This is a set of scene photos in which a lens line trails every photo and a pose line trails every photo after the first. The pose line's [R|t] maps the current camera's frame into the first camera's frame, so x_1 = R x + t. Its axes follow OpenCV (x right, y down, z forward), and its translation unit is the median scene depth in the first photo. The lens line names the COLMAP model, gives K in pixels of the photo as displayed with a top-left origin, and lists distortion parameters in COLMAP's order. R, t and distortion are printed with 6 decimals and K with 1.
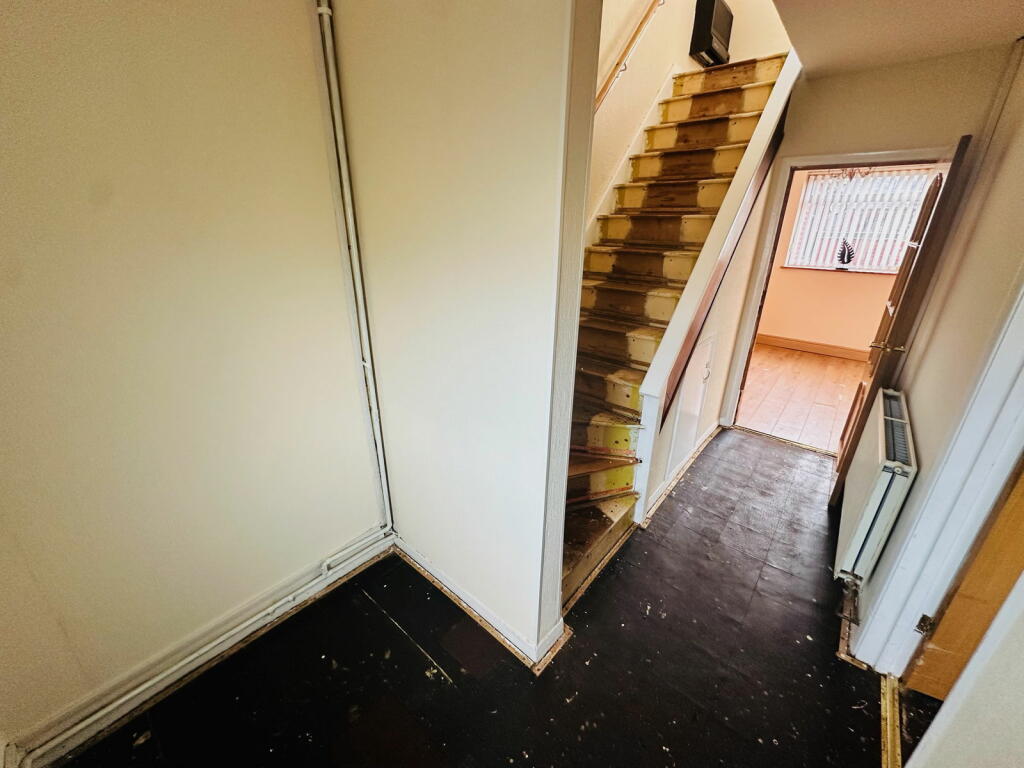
lens RADIAL K [[410.1, 0, 512.0], [0, 410.1, 384.0], [0, 0, 1]] dist [-0.001438, -0.000080]
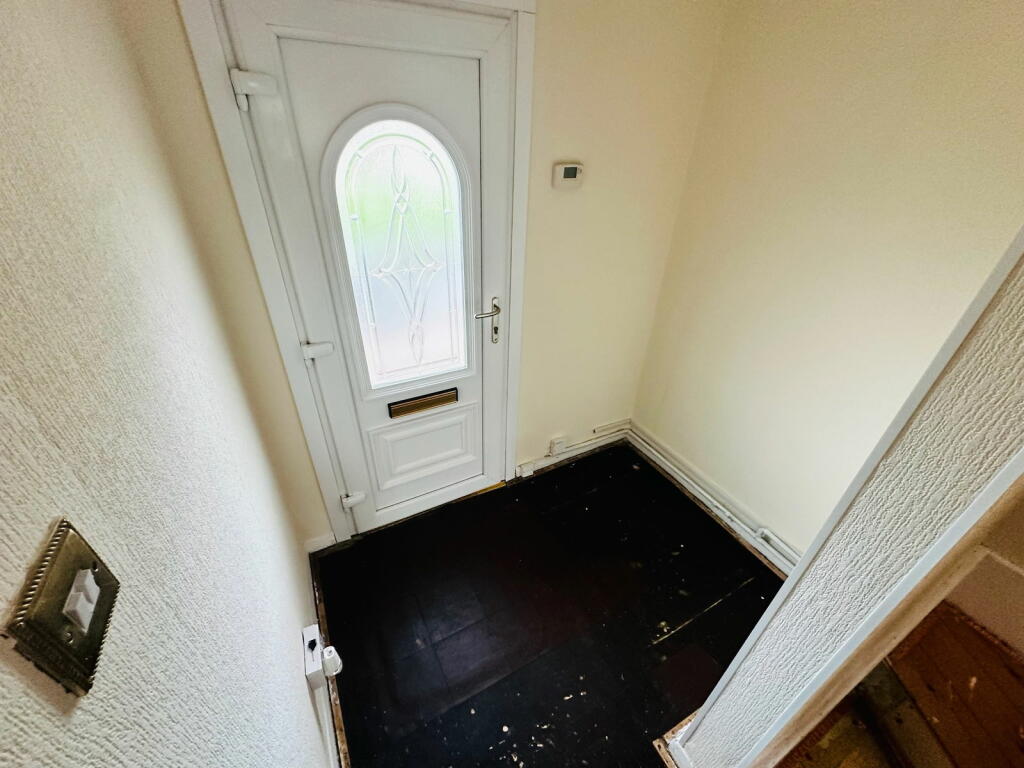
lens RADIAL K [[410.1, 0, 512.0], [0, 410.1, 384.0], [0, 0, 1]] dist [-0.001438, -0.000080]
pose [[-0.360331, 0.472566, -0.804266, 0.485802], [-0.376541, 0.715136, 0.588895, -0.217918], [0.853451, 0.515036, -0.079745, 0.405438]]
